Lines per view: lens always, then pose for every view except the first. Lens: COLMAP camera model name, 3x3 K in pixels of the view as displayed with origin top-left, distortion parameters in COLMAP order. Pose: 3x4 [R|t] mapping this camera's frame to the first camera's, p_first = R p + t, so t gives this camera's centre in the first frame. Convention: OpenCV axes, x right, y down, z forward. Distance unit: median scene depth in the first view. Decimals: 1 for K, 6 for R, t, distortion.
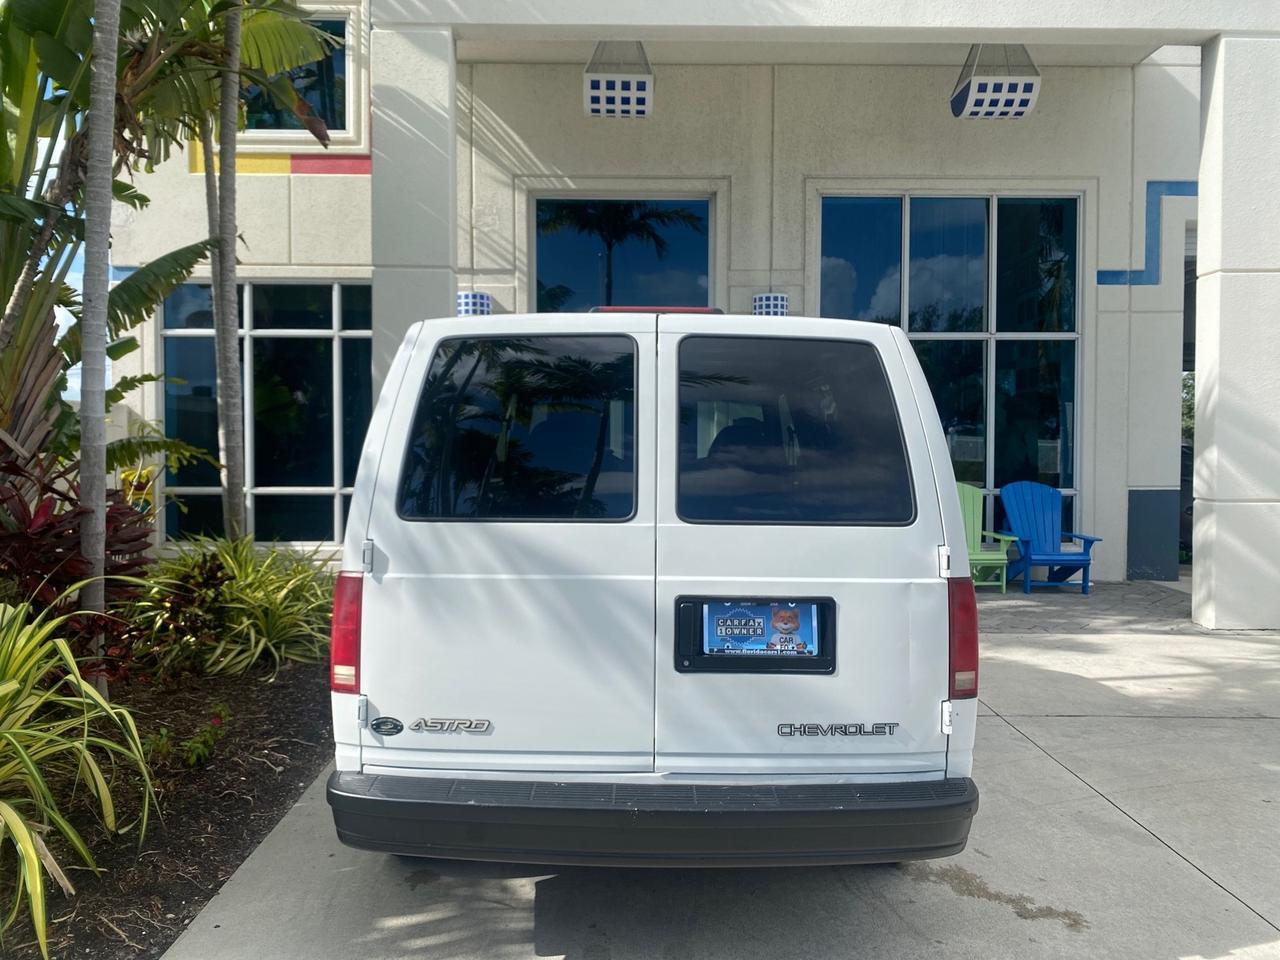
lens RADIAL K [[982.8, 0, 645.2], [0, 982.8, 474.4], [0, 0, 1]] dist [0.006228, -0.000244]
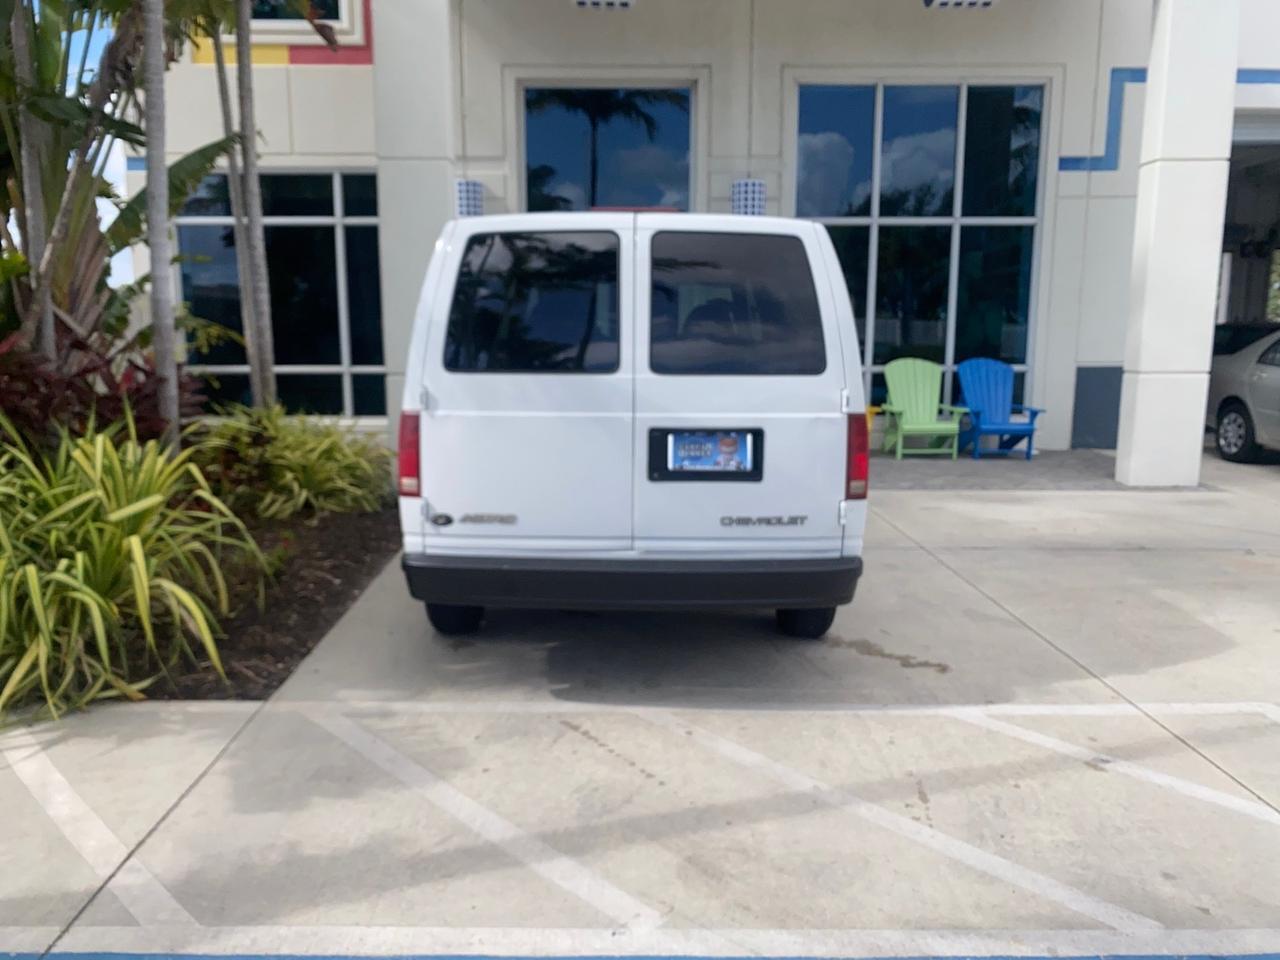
lens RADIAL K [[1001.6, 0, 633.4], [0, 1001.6, 480.0], [0, 0, 1]] dist [-0.000923, 0.010851]
pose [[0.999994, -0.003466, -0.000045, 0.004586], [0.003448, 0.993056, 0.117593, 0.014495], [-0.000363, -0.117593, 0.993062, -0.174822]]
